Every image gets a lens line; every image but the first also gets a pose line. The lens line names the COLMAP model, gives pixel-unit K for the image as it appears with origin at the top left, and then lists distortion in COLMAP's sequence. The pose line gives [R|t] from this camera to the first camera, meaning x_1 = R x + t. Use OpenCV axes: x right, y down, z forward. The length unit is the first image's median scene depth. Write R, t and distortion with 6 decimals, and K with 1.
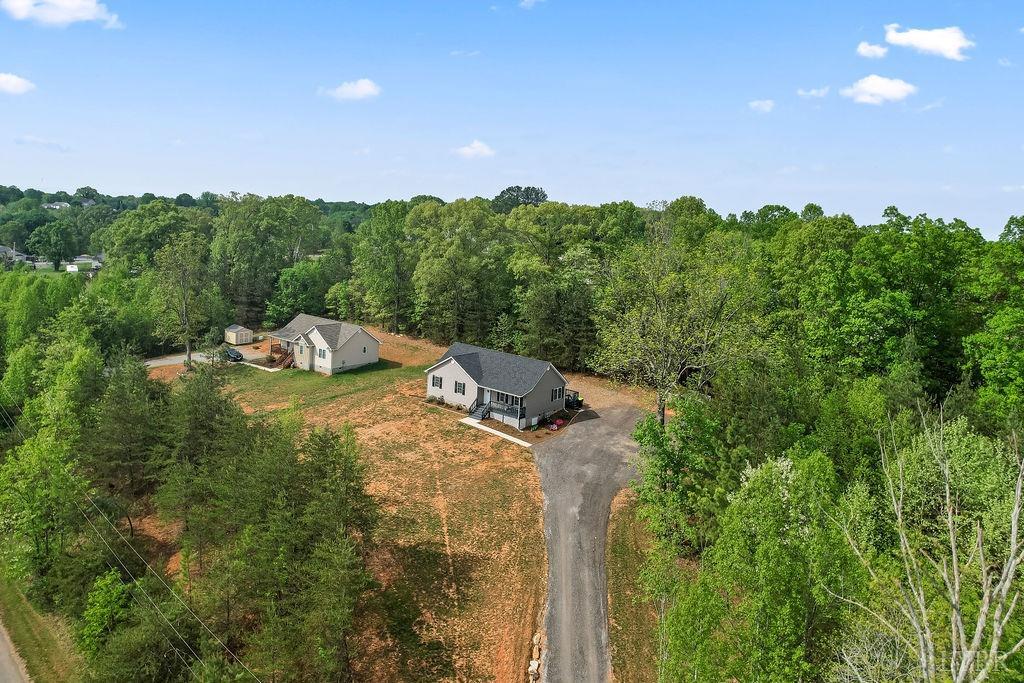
lens RADIAL K [[676.3, 0, 481.2], [0, 676.3, 331.1], [0, 0, 1]] dist [-0.071855, 0.048168]
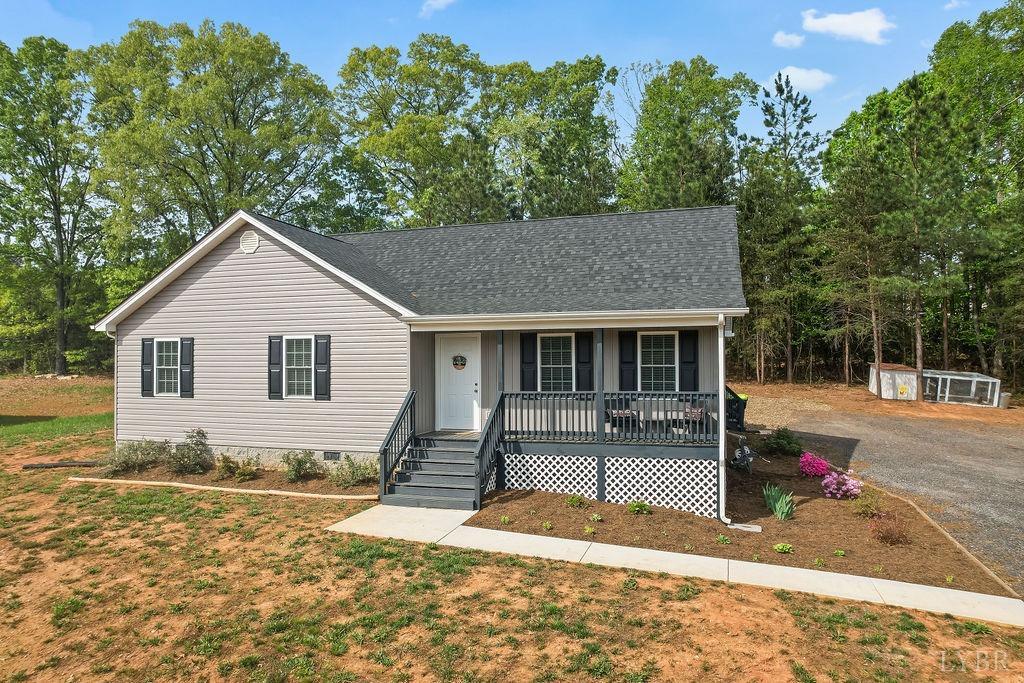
lens RADIAL K [[668.0, 0, 477.4], [0, 668.0, 337.6], [0, 0, 1]] dist [-0.078207, 0.069828]
pose [[0.922735, -0.059245, 0.380855, -0.056228], [0.121840, 0.982283, -0.142392, 0.109819], [-0.365672, 0.177793, 0.913605, 0.817800]]
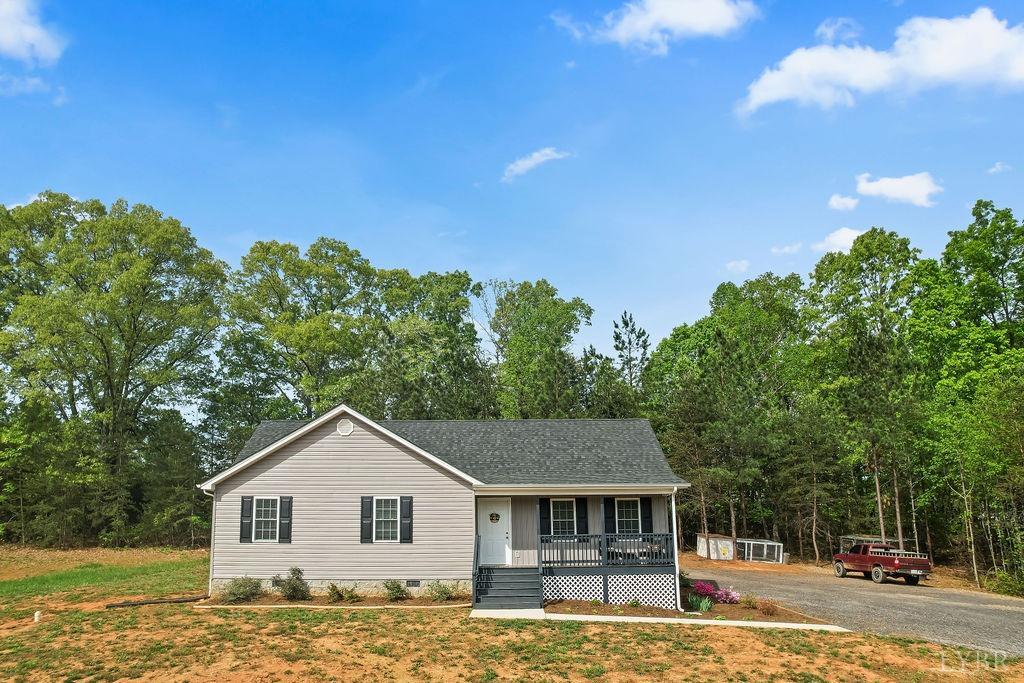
lens RADIAL K [[712.5, 0, 461.7], [0, 712.5, 377.5], [0, 0, 1]] dist [-0.078890, 0.056073]
pose [[0.771451, 0.080535, 0.631171, -0.190148], [0.146154, 0.943006, -0.298962, 0.120299], [-0.619275, 0.322882, 0.715713, 0.772824]]
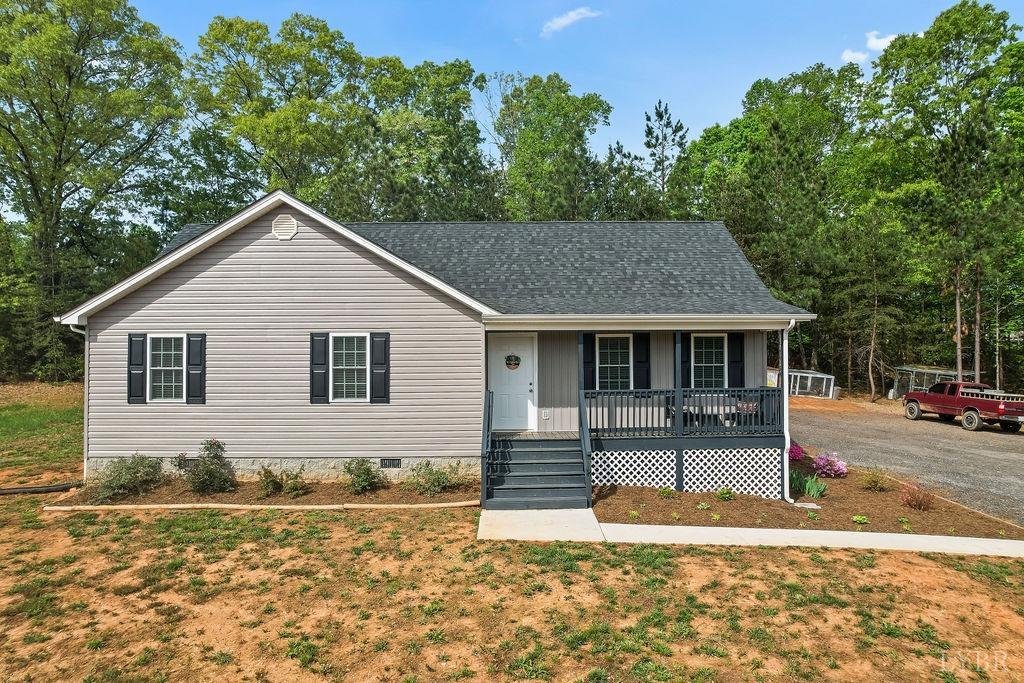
lens RADIAL K [[676.3, 0, 481.2], [0, 676.3, 331.1], [0, 0, 1]] dist [-0.071855, 0.048168]
pose [[0.753181, -0.043736, 0.656357, -0.120040], [0.150593, 0.982753, -0.107323, 0.099636], [-0.640343, 0.179677, 0.746778, 0.856197]]
